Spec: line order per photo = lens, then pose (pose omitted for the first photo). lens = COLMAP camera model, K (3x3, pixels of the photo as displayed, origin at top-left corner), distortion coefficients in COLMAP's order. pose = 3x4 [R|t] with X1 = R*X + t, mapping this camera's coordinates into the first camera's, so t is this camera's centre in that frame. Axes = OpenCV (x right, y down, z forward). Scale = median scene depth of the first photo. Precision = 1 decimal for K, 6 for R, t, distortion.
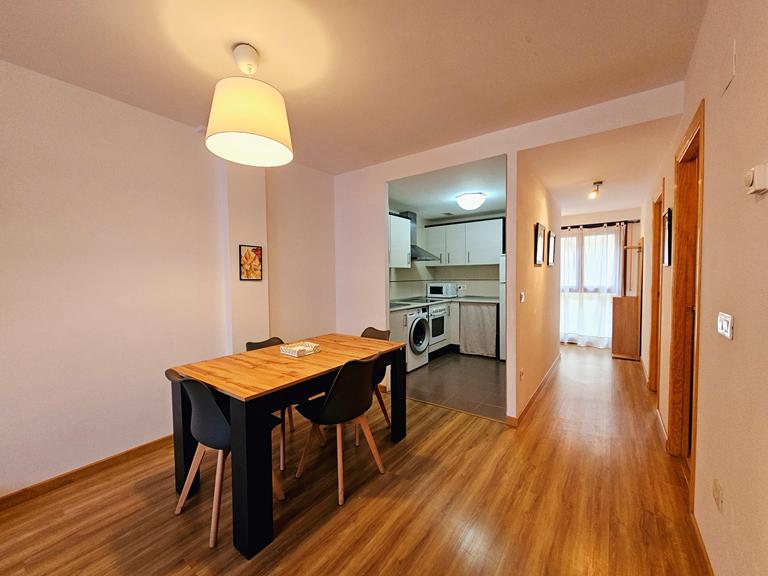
lens RADIAL K [[316.2, 0, 377.8], [0, 316.2, 288.3], [0, 0, 1]] dist [-0.000448, -0.000223]
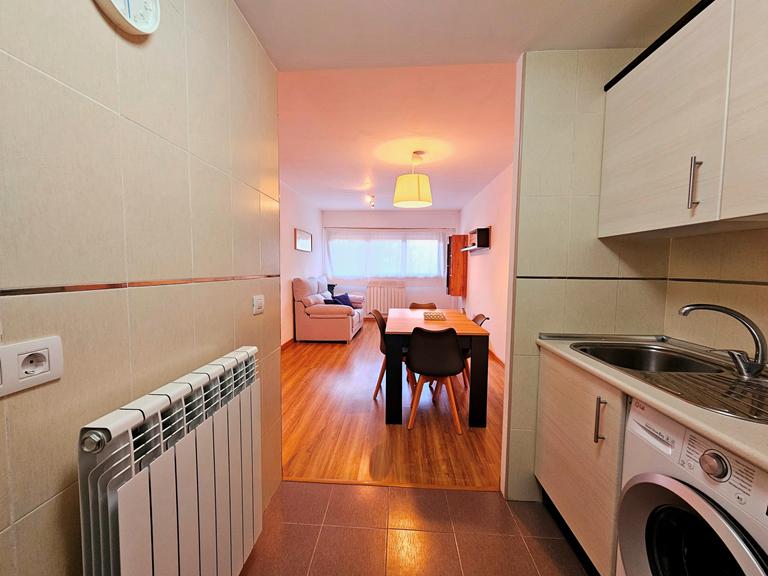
lens RADIAL K [[316.2, 0, 377.8], [0, 316.2, 288.3], [0, 0, 1]] dist [-0.000448, -0.000223]
pose [[-0.838844, 0.041654, -0.542776, 0.334668], [-0.017947, 0.994410, 0.104050, -0.032484], [0.544076, 0.097023, -0.833407, 0.937816]]
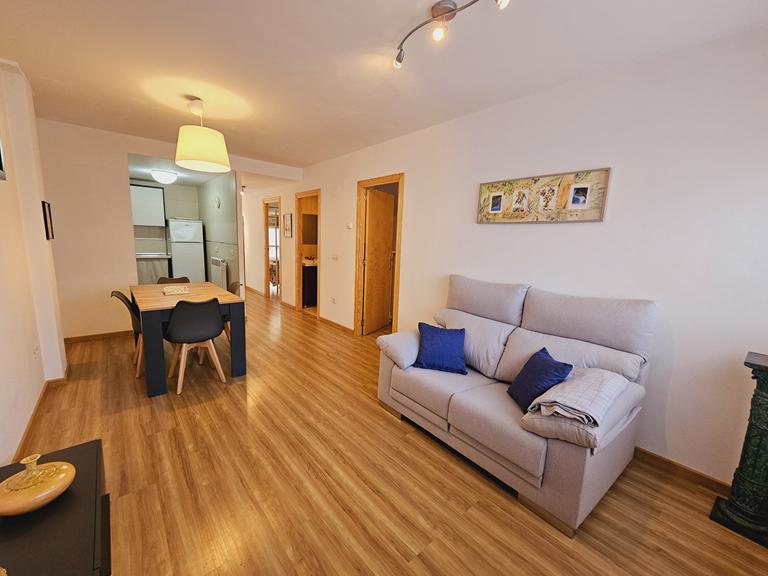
lens RADIAL K [[316.2, 0, 377.8], [0, 316.2, 288.3], [0, 0, 1]] dist [-0.000448, -0.000223]
pose [[0.227461, -0.131115, 0.964920, -0.665264], [-0.003386, 0.990782, 0.135427, -0.007492], [-0.973781, -0.034071, 0.224920, -0.105859]]
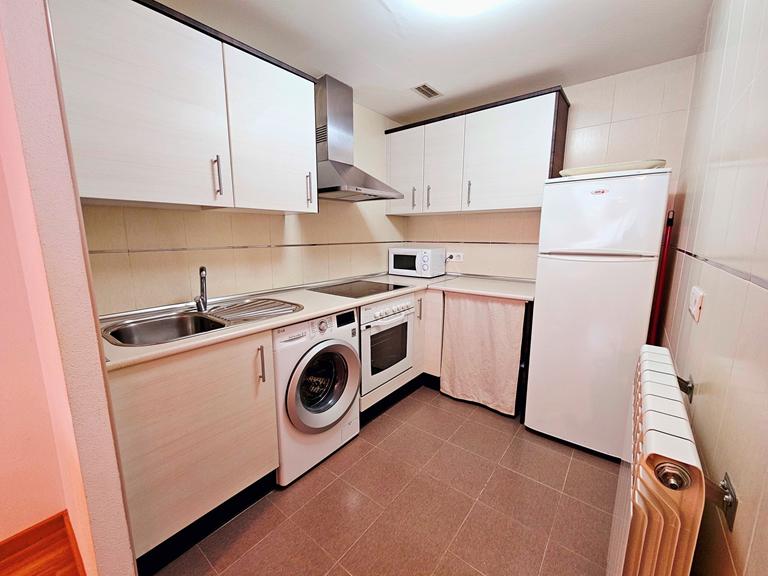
lens RADIAL K [[316.2, 0, 377.8], [0, 316.2, 288.3], [0, 0, 1]] dist [-0.000448, -0.000223]
pose [[0.999140, 0.018382, -0.037164, 0.189945], [-0.013221, 0.990805, 0.134647, -0.023390], [0.039298, -0.134040, 0.990196, 0.567353]]
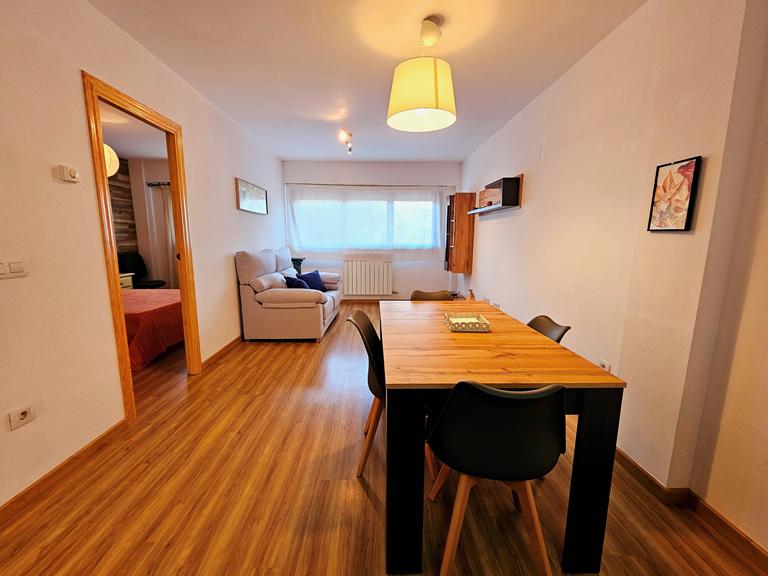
lens RADIAL K [[316.2, 0, 377.8], [0, 316.2, 288.3], [0, 0, 1]] dist [-0.000448, -0.000223]
pose [[-0.798265, 0.102193, -0.593574, 0.173919], [-0.019008, 0.980736, 0.194410, -0.015506], [0.602007, 0.166473, -0.780945, 0.676474]]
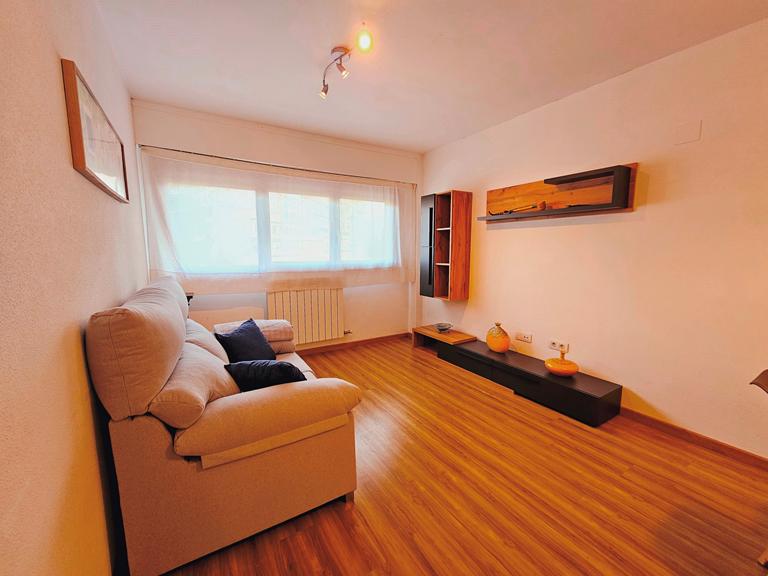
lens RADIAL K [[314.6, 0, 379.2], [0, 314.6, 291.4], [0, 0, 1]] dist [-0.000274, -0.000001]
pose [[-0.378615, 0.134754, -0.915692, 0.107650], [-0.027364, 0.987282, 0.156604, -0.002988], [0.925150, 0.084350, -0.370112, 0.138590]]
